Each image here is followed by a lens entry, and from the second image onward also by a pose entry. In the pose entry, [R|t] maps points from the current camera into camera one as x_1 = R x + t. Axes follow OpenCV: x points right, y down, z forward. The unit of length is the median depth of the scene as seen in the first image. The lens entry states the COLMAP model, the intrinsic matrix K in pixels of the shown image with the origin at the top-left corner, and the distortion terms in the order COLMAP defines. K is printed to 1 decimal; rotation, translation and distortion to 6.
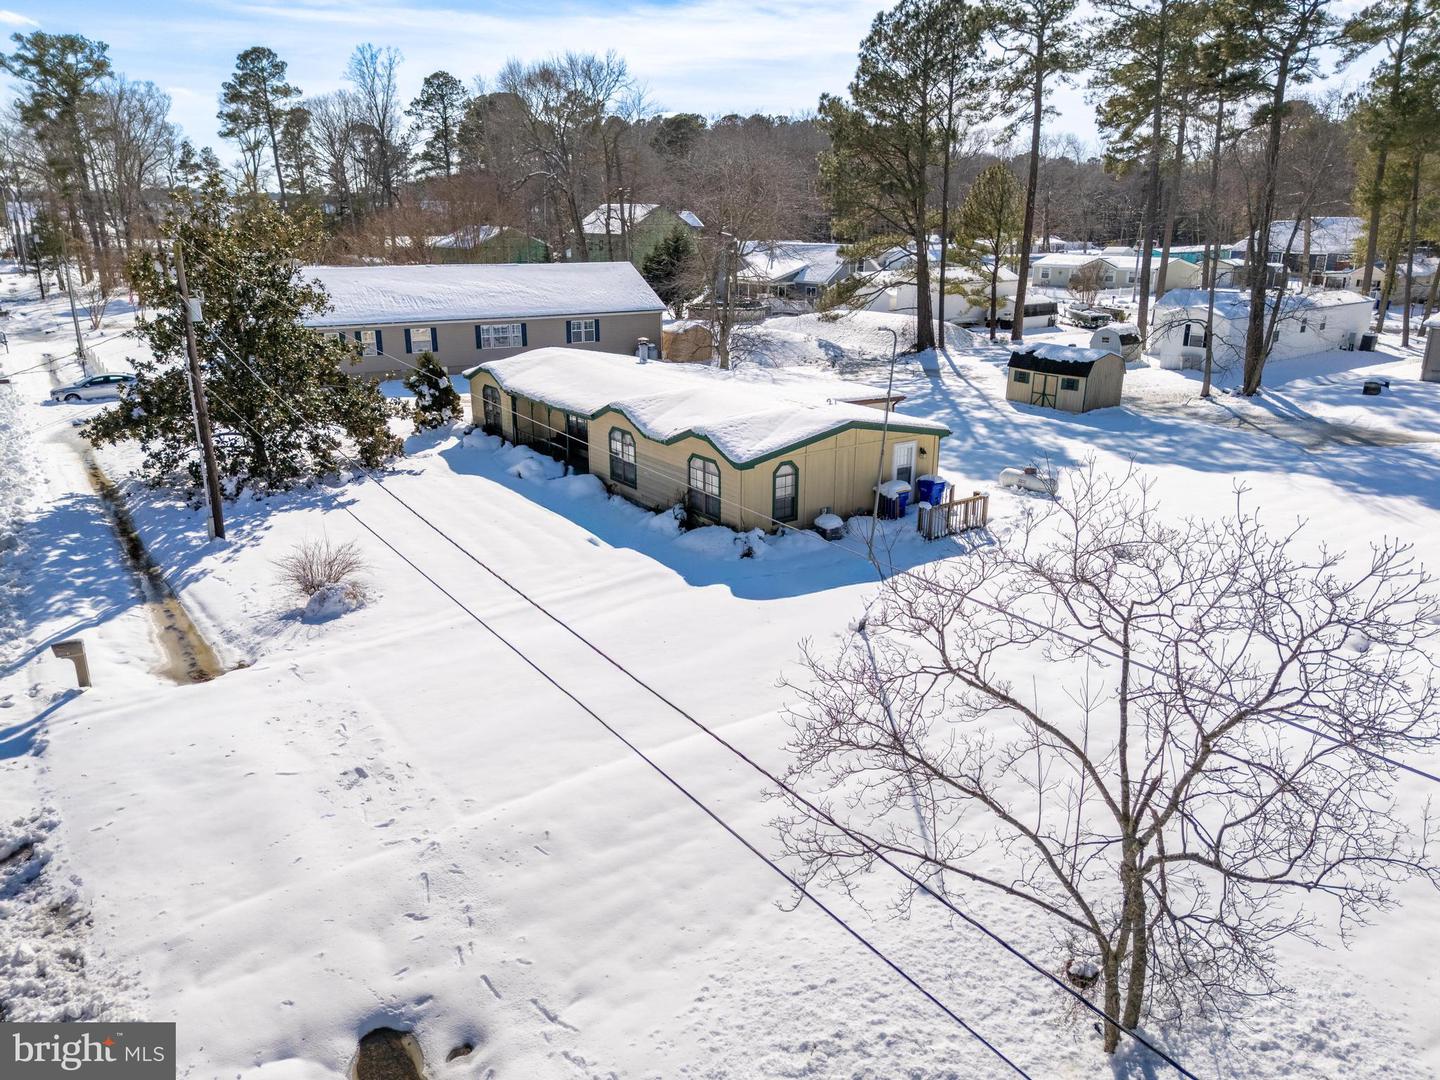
lens RADIAL K [[1031.8, 0, 739.0], [0, 1031.8, 542.7], [0, 0, 1]] dist [0.083571, -0.055019]
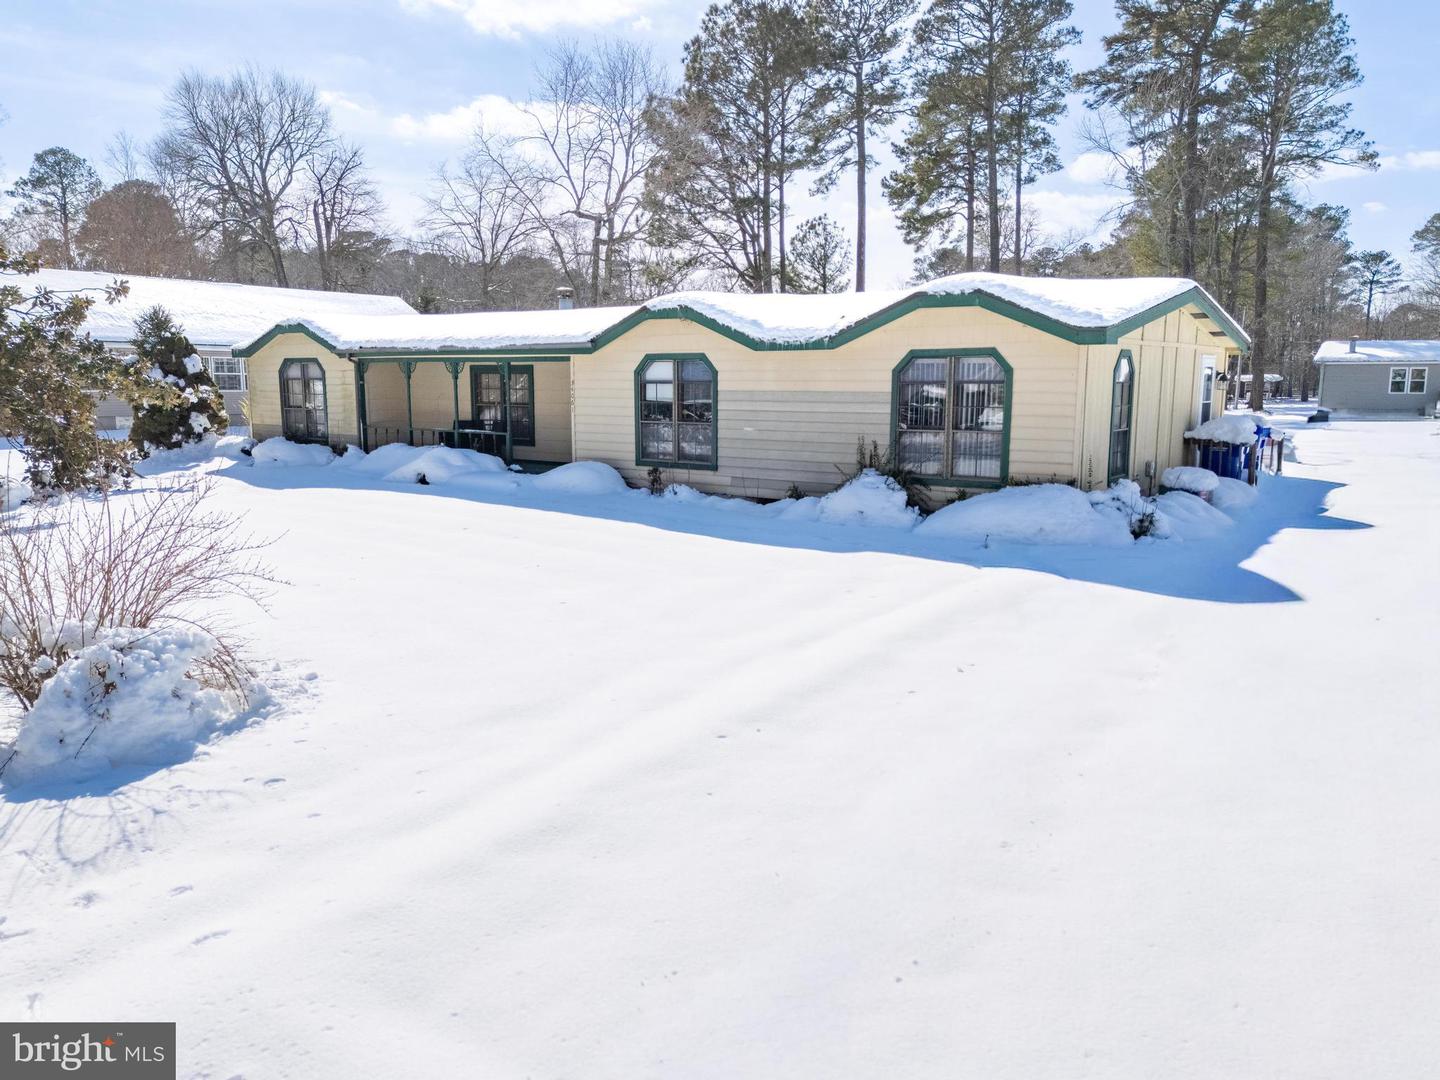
lens RADIAL K [[1031.8, 0, 739.0], [0, 1031.8, 542.7], [0, 0, 1]] dist [0.083571, -0.055019]
pose [[0.950118, -0.052518, 0.307437, -0.226521], [0.095574, 0.987325, -0.126705, 0.044512], [-0.296886, 0.149768, 0.943095, 0.492842]]
